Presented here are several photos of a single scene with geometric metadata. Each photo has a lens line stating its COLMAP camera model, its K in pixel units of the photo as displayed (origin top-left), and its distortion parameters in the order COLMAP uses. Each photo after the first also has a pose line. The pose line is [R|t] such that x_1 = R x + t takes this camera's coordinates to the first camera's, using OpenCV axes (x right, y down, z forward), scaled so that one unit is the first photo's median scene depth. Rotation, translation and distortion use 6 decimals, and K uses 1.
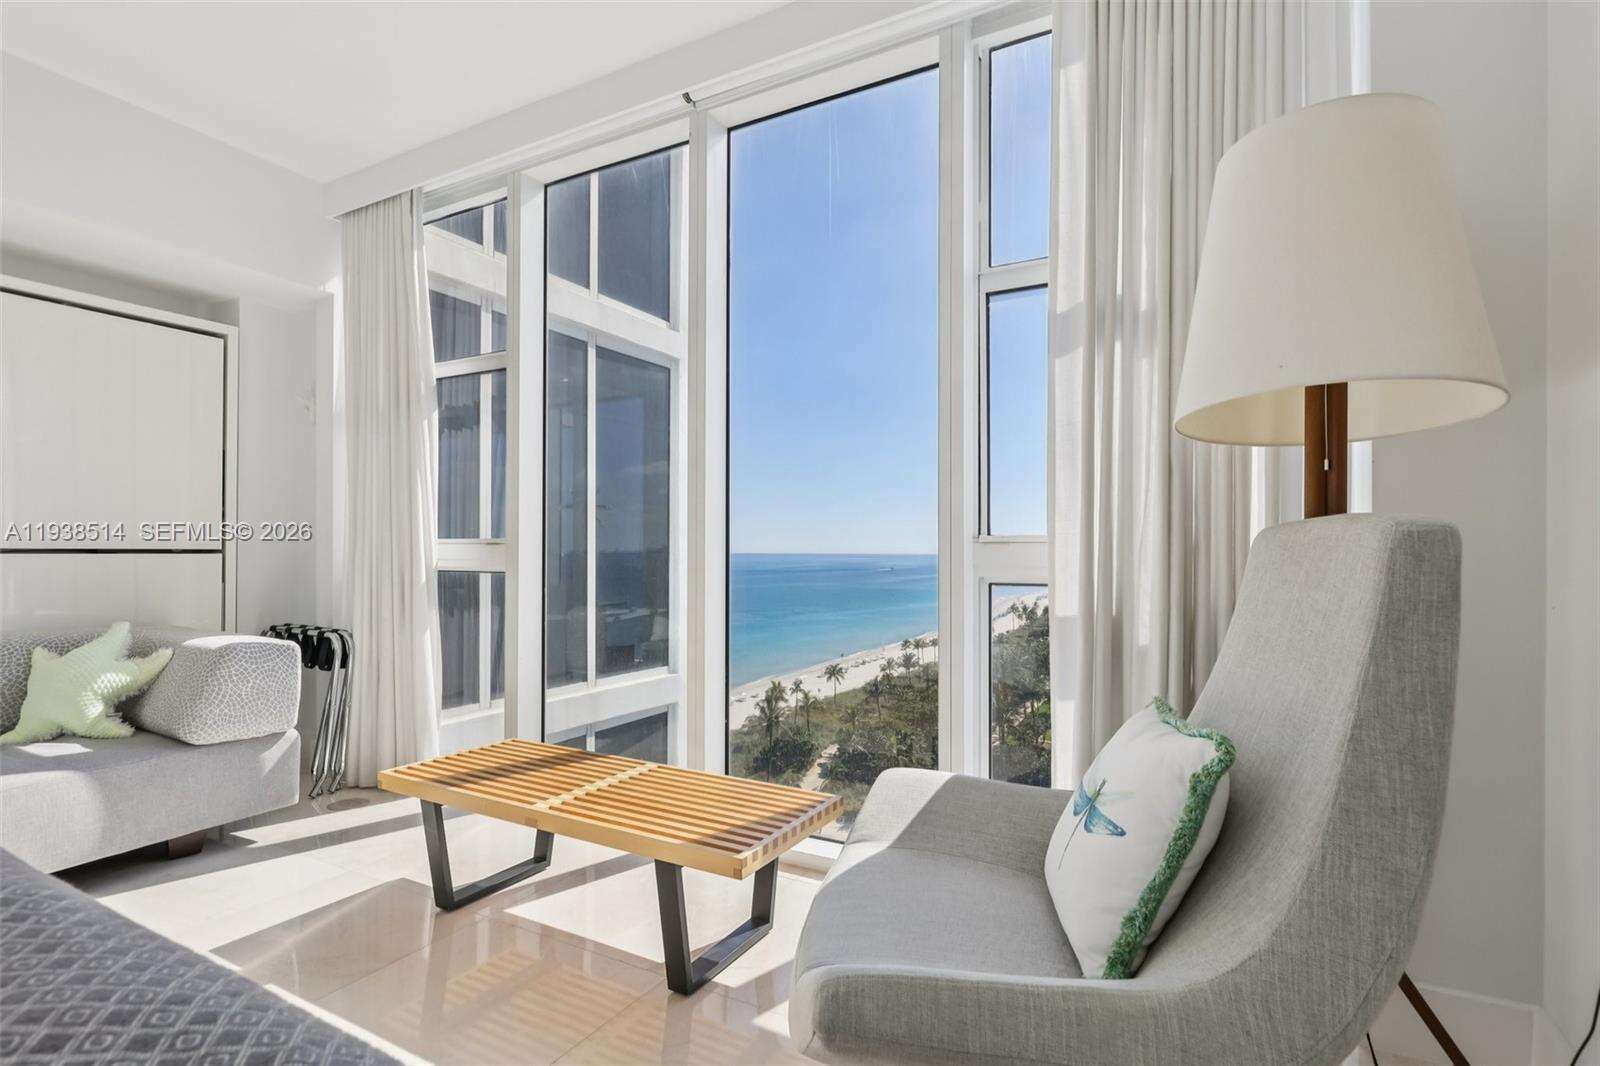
lens RADIAL K [[796.0, 0, 816.3], [0, 796.0, 543.9], [0, 0, 1]] dist [0.001670, 0.000185]
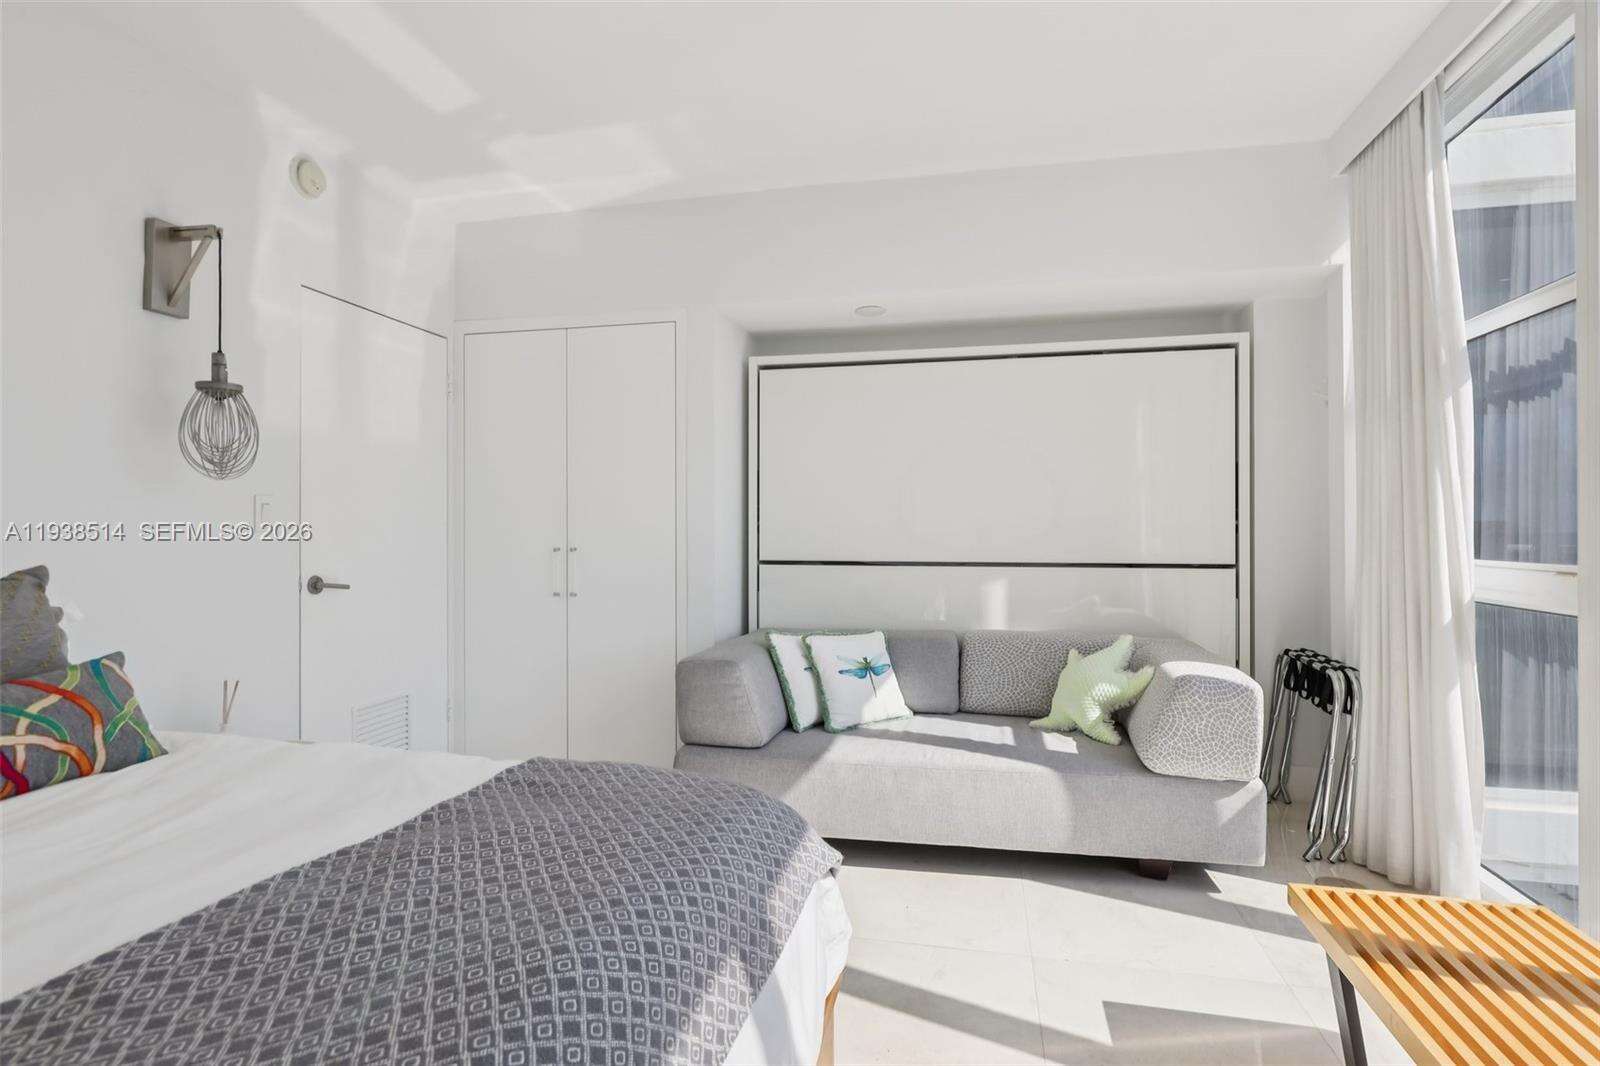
lens RADIAL K [[796.0, 0, 798.8], [0, 796.0, 530.9], [0, 0, 1]] dist [0.001670, 0.000185]
pose [[0.284936, -0.002912, -0.958542, 0.044190], [0.007284, 0.999973, -0.000873, -0.046234], [0.958519, -0.006733, 0.284950, 0.262735]]
